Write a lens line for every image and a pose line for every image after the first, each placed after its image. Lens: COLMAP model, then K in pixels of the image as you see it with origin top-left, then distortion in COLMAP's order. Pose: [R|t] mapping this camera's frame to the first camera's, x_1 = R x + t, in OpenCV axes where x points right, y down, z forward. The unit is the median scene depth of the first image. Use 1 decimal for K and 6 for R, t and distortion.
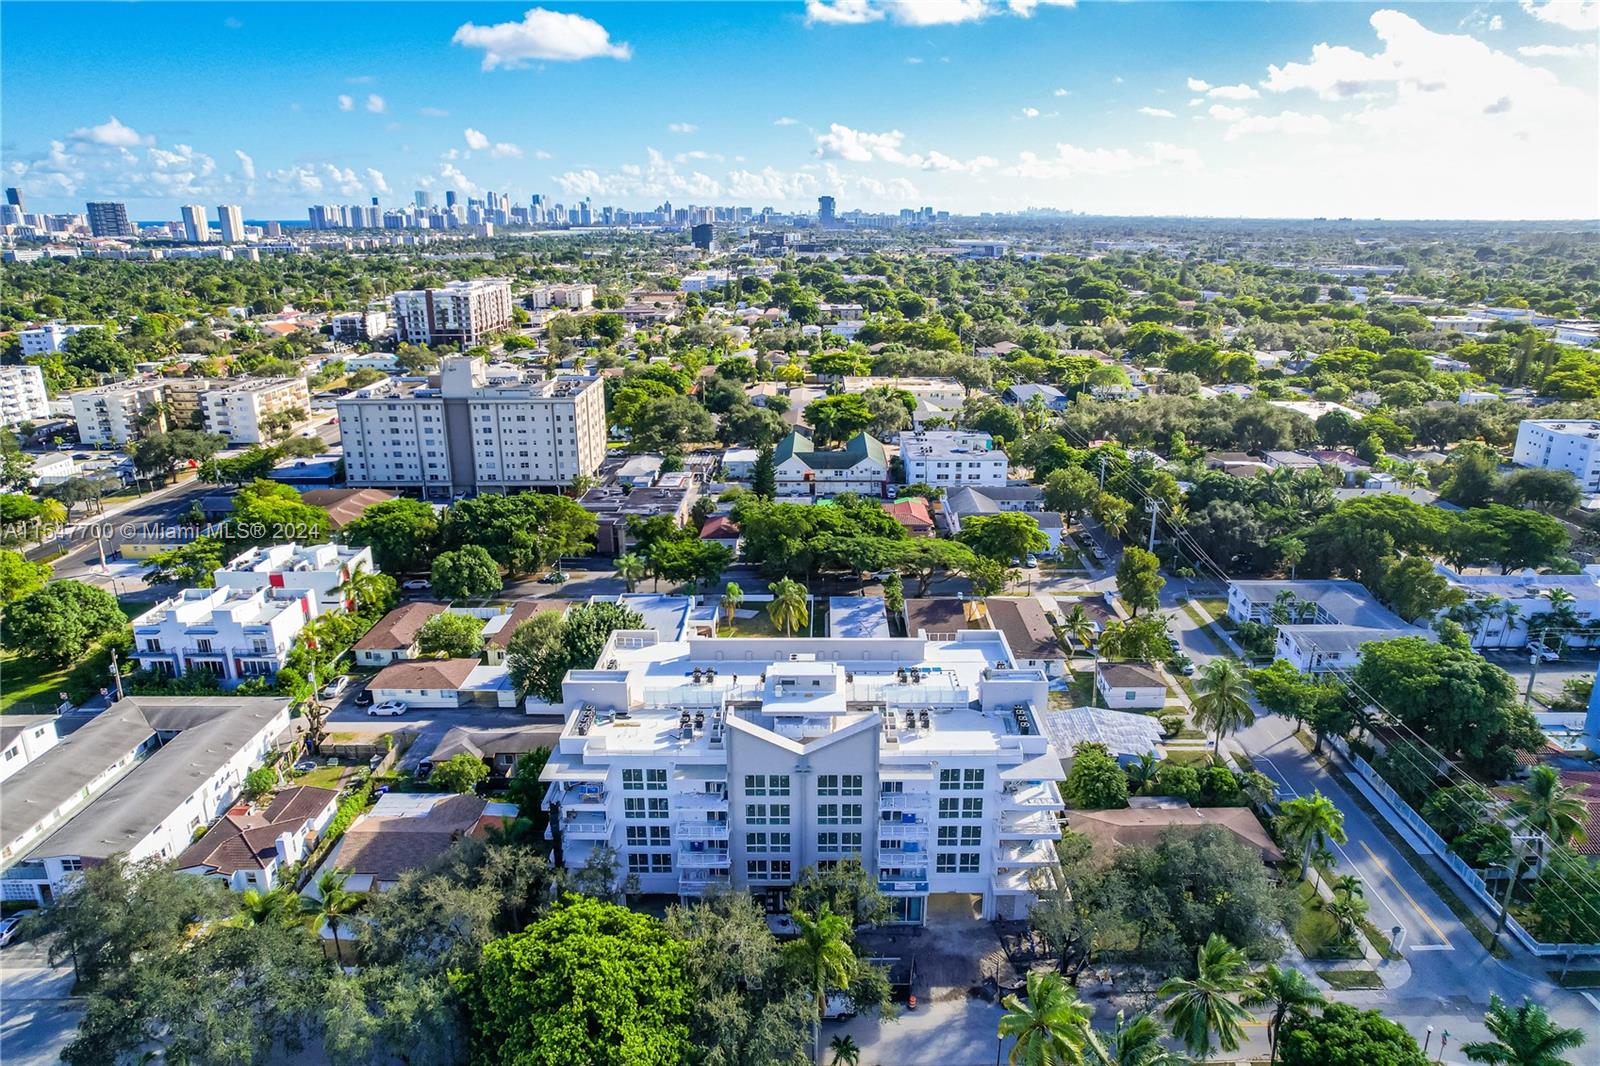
lens RADIAL K [[1017.6, 0, 799.5], [0, 1017.6, 619.1], [0, 0, 1]] dist [-0.043262, 0.047168]
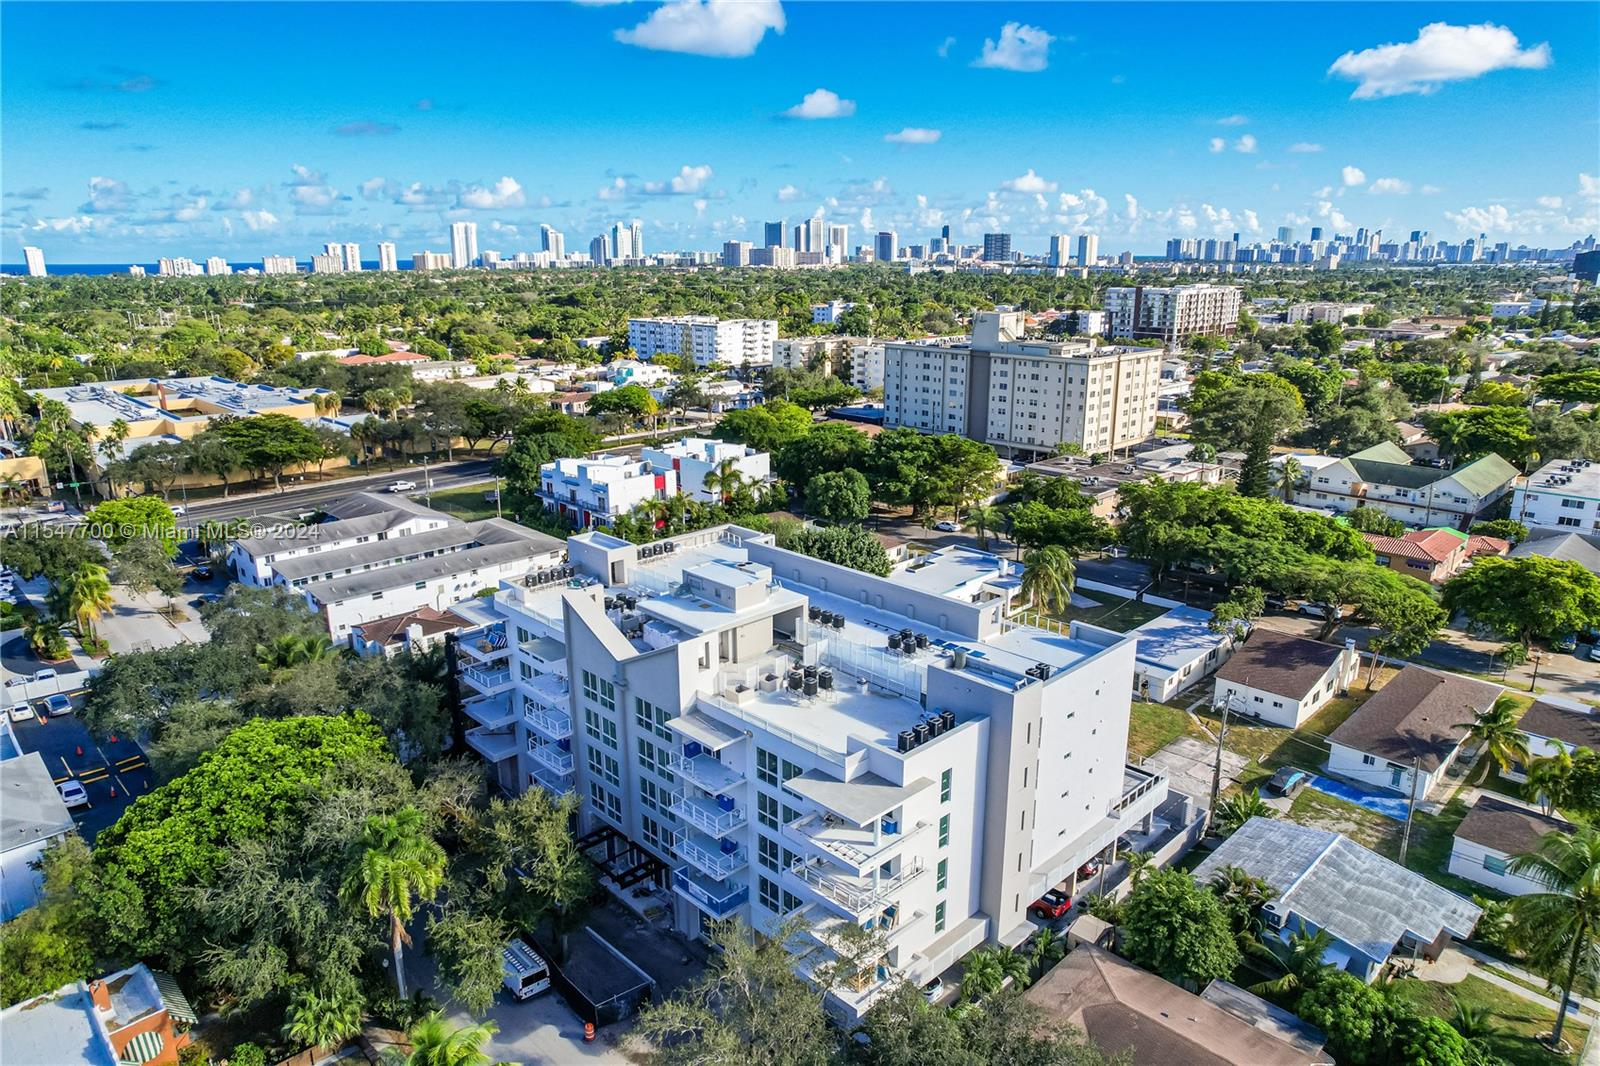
lens RADIAL K [[1017.6, 0, 789.1], [0, 1017.6, 527.2], [0, 0, 1]] dist [-0.043262, 0.047168]
pose [[0.714687, 0.190142, -0.673103, 0.166415], [-0.265061, 0.964189, -0.009067, 0.003047], [0.647275, 0.184893, 0.739493, 0.142117]]
